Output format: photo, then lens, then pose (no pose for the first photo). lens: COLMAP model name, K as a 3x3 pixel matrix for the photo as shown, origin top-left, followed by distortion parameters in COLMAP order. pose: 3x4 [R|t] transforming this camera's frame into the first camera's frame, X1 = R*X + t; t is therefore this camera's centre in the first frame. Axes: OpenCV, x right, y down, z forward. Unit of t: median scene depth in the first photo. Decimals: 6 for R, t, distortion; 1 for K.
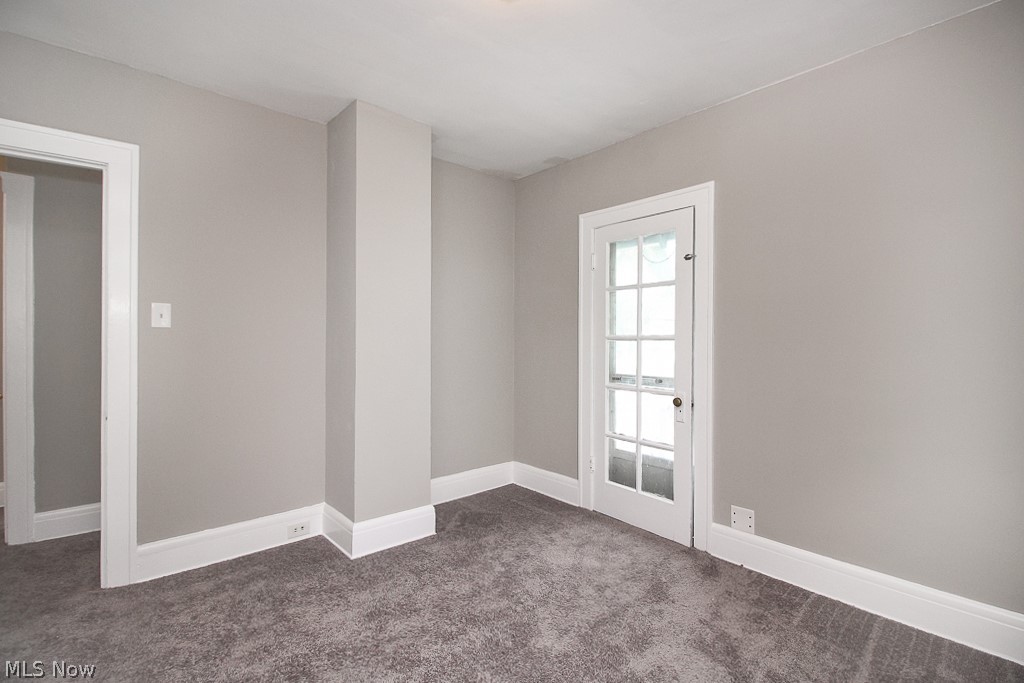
lens RADIAL K [[479.4, 0, 517.5], [0, 479.4, 335.8], [0, 0, 1]] dist [0.002820, -0.007970]
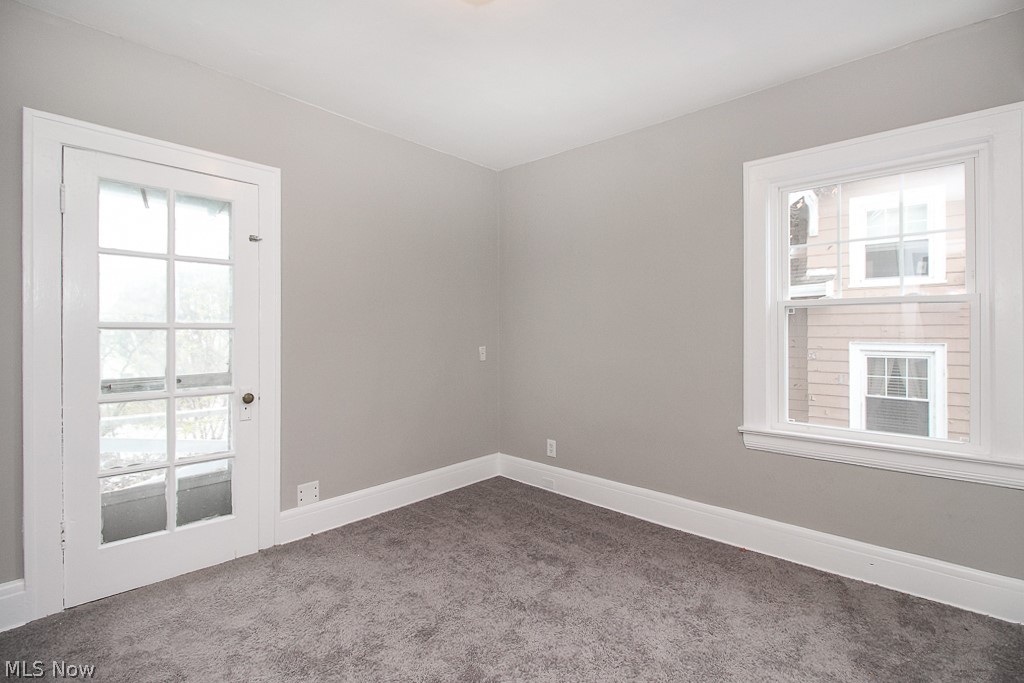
lens RADIAL K [[479.4, 0, 517.5], [0, 479.4, 335.8], [0, 0, 1]] dist [0.002820, -0.007970]
pose [[-0.136120, -0.007924, 0.990661, -0.574431], [-0.004315, 0.999963, 0.007406, 0.011637], [-0.990683, -0.003266, -0.136149, 0.577986]]
